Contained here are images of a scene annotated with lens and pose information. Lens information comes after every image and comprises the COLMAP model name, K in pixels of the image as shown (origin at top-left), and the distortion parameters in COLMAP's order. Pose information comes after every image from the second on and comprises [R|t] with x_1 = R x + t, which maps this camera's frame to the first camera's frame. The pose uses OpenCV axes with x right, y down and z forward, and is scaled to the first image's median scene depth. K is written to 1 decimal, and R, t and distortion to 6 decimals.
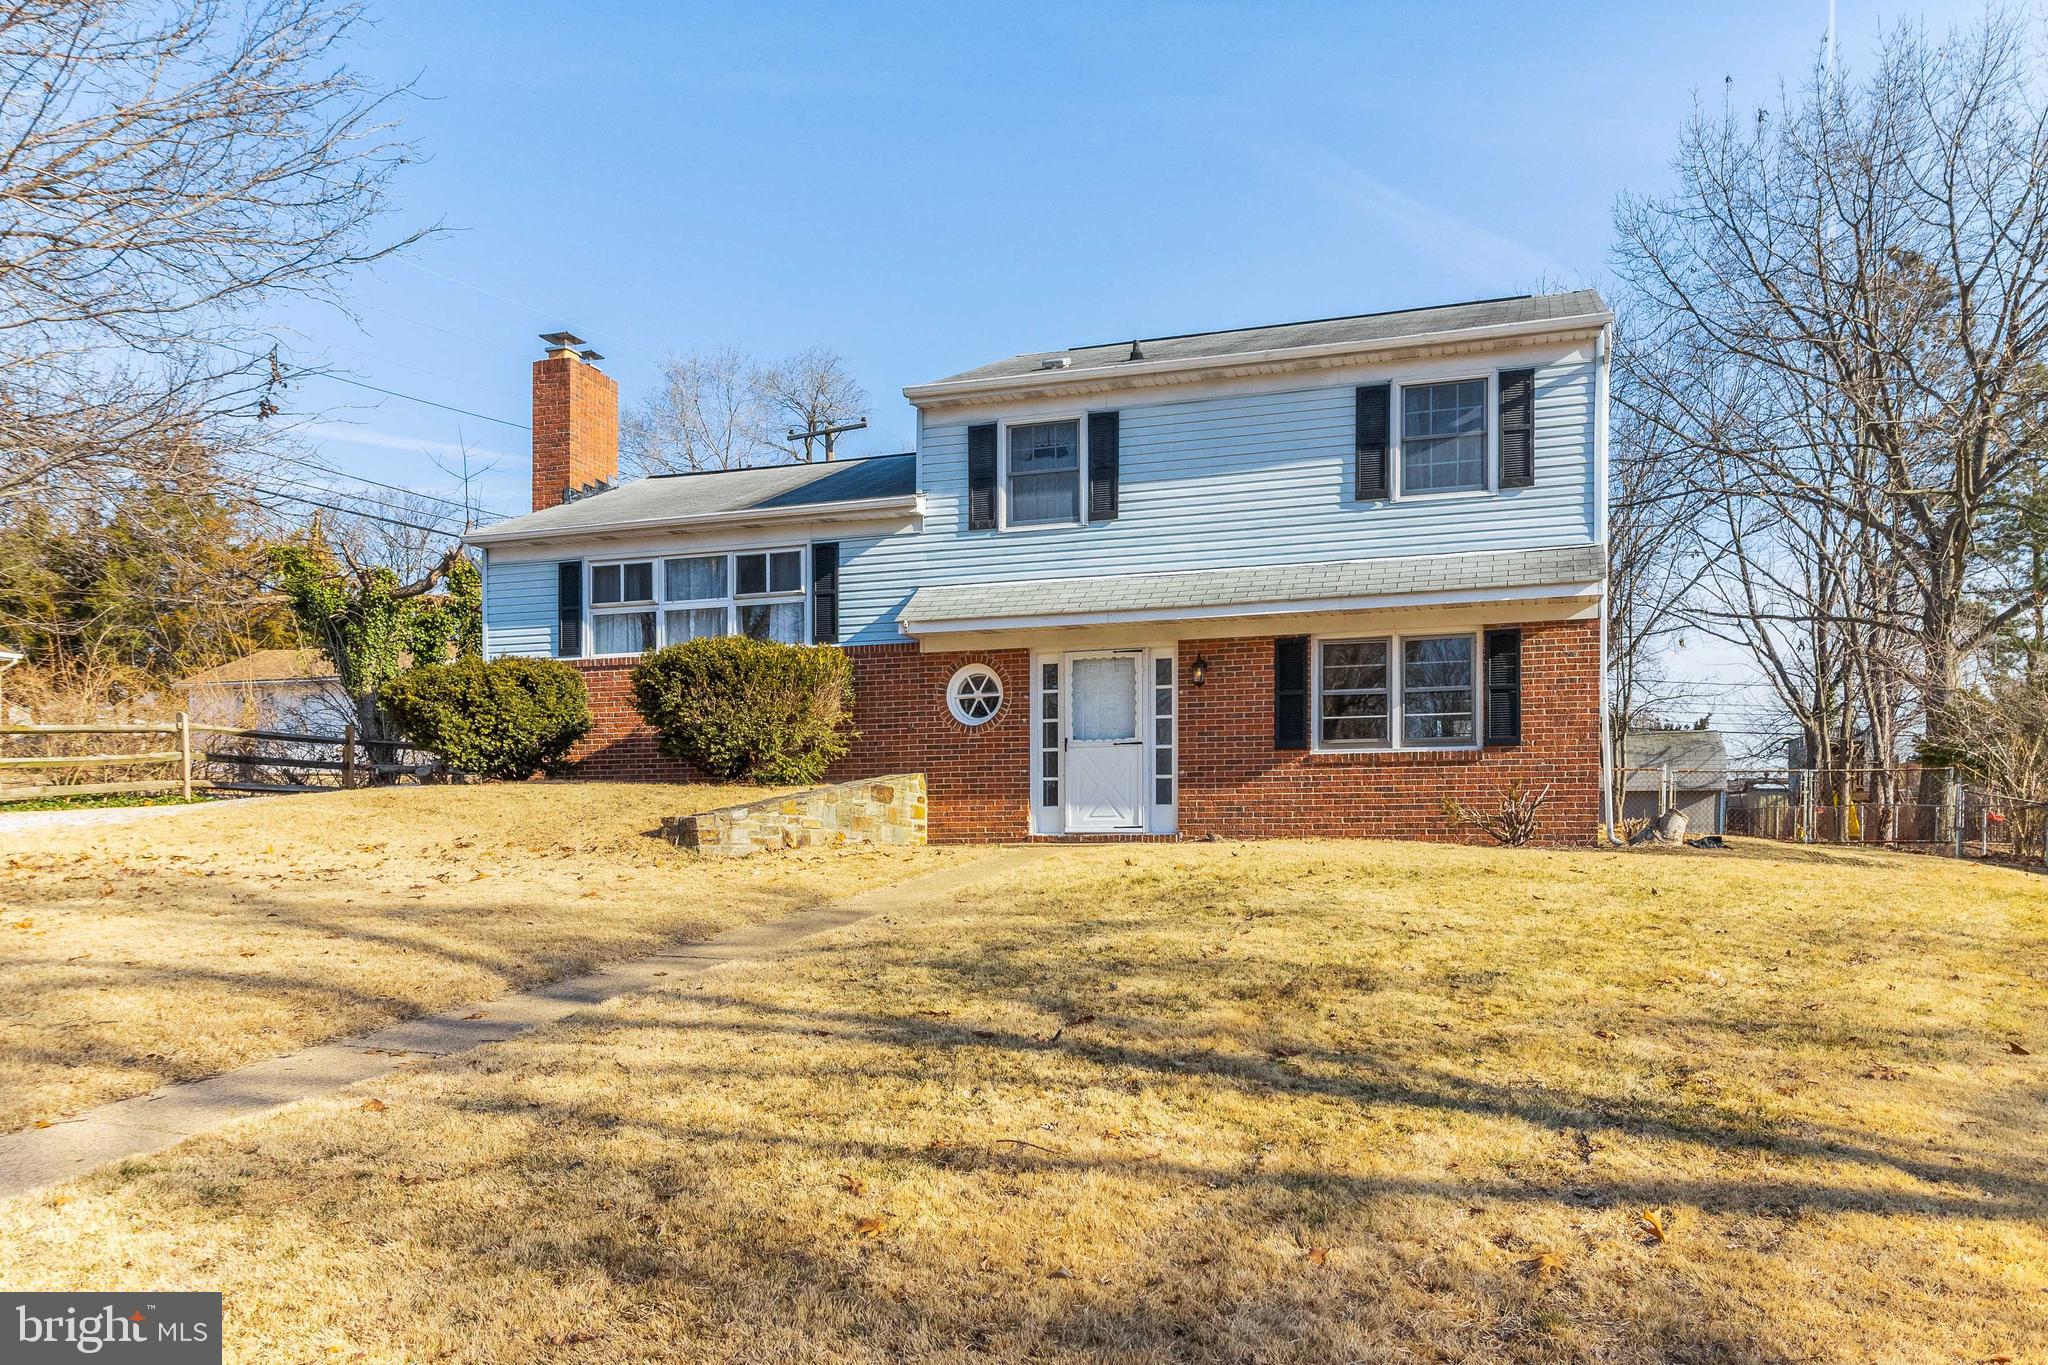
lens RADIAL K [[1423.5, 0, 1024.6], [0, 1423.5, 682.2], [0, 0, 1]] dist [0.000726, 0.000917]
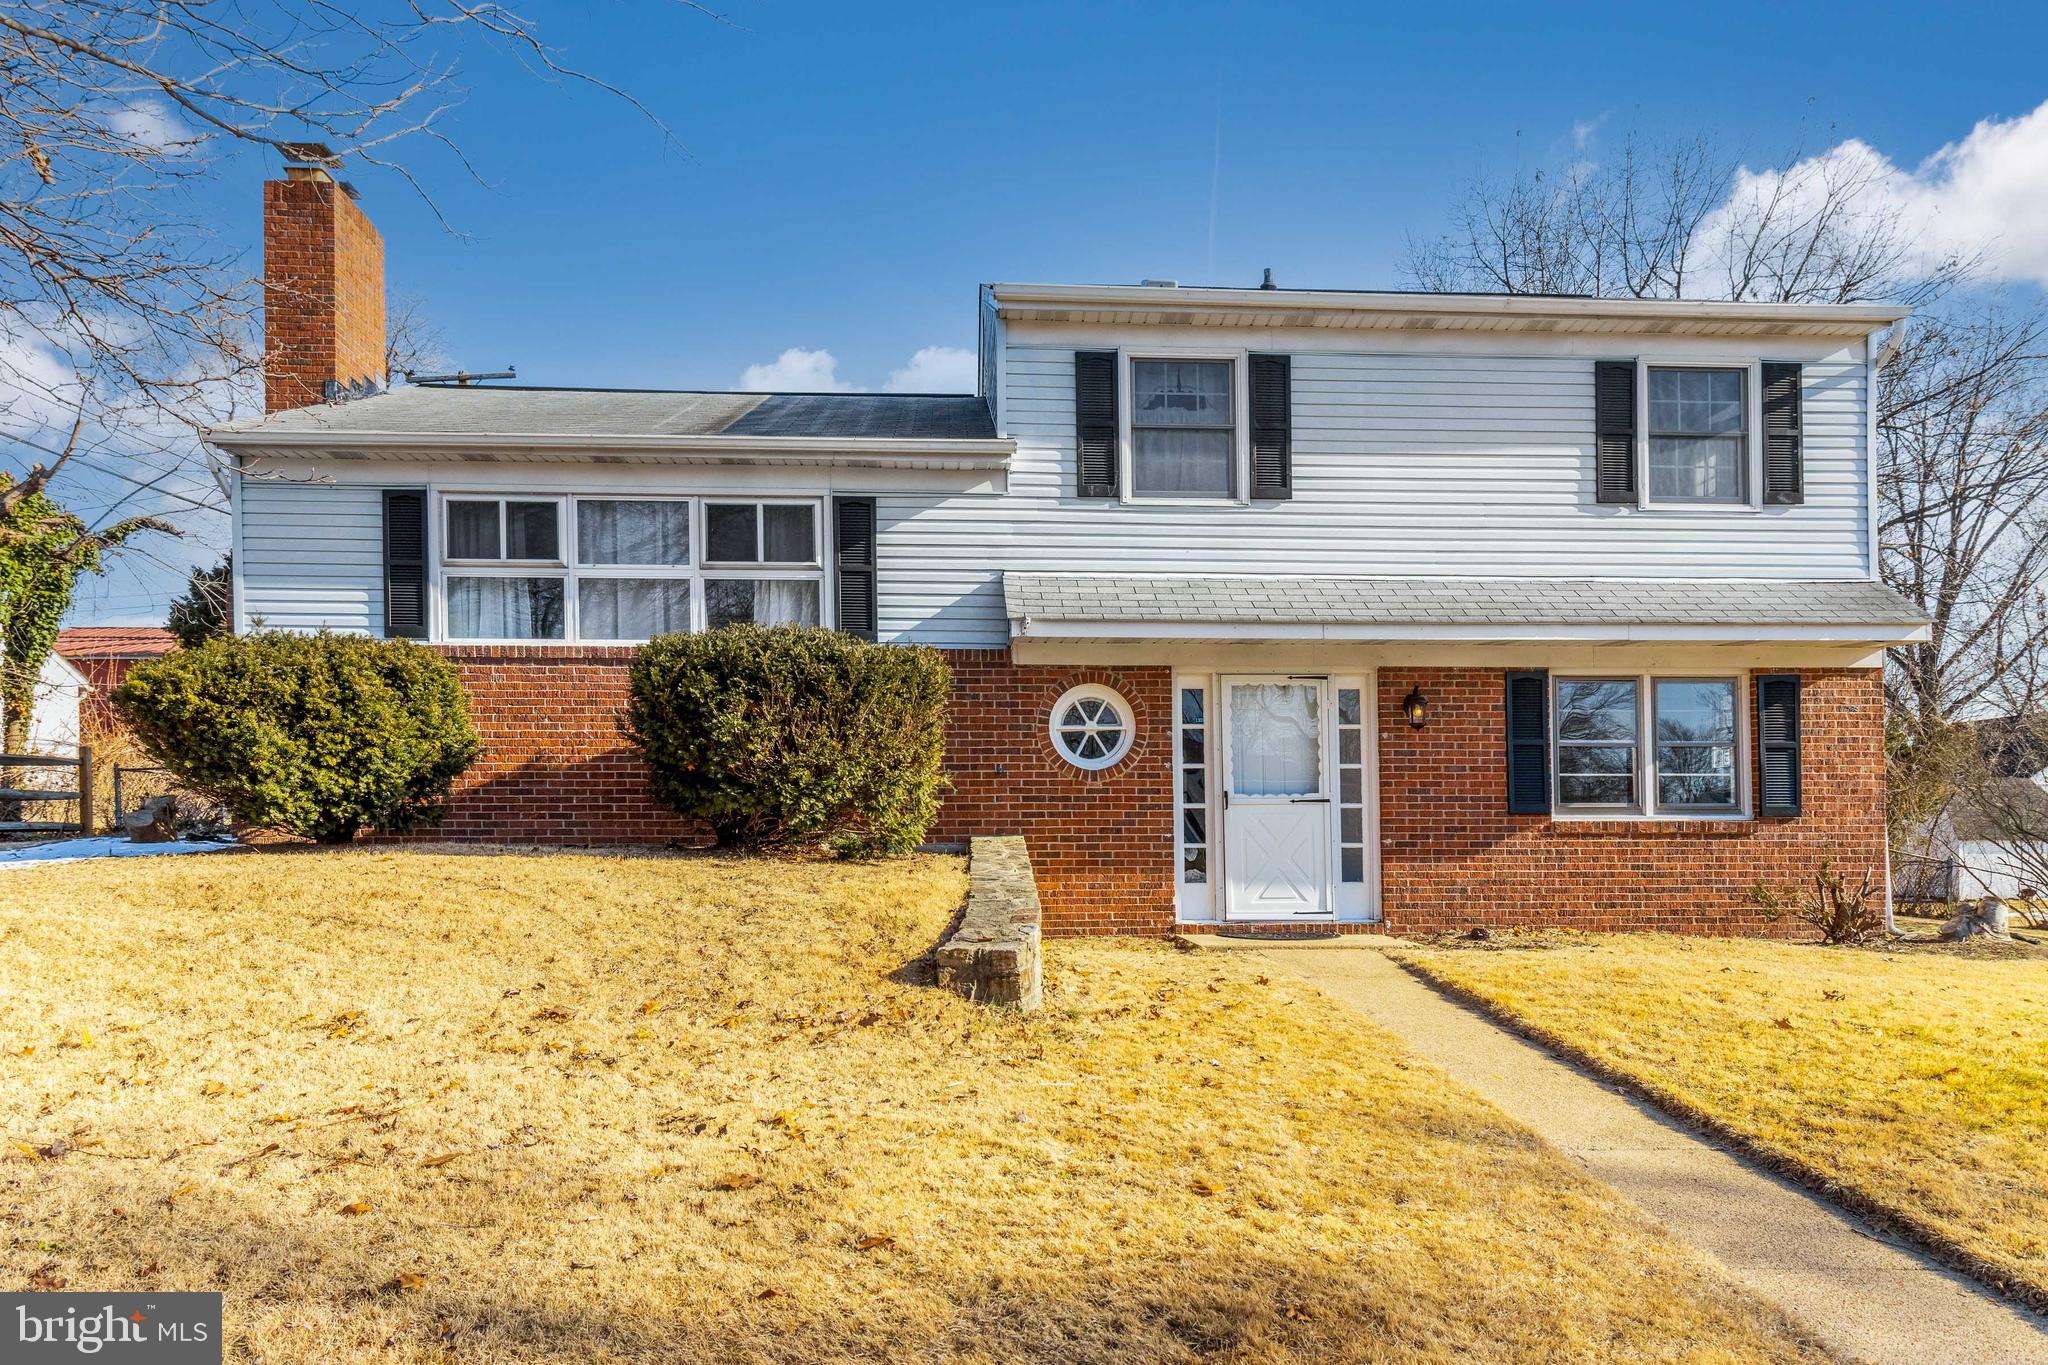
lens RADIAL K [[1342.7, 0, 1013.8], [0, 1342.7, 745.9], [0, 0, 1]] dist [0.003392, -0.003074]
pose [[0.931235, 0.028799, 0.363279, -0.321347], [-0.043512, 0.998528, 0.032380, -0.001844], [-0.361812, -0.045960, 0.931118, 0.387239]]
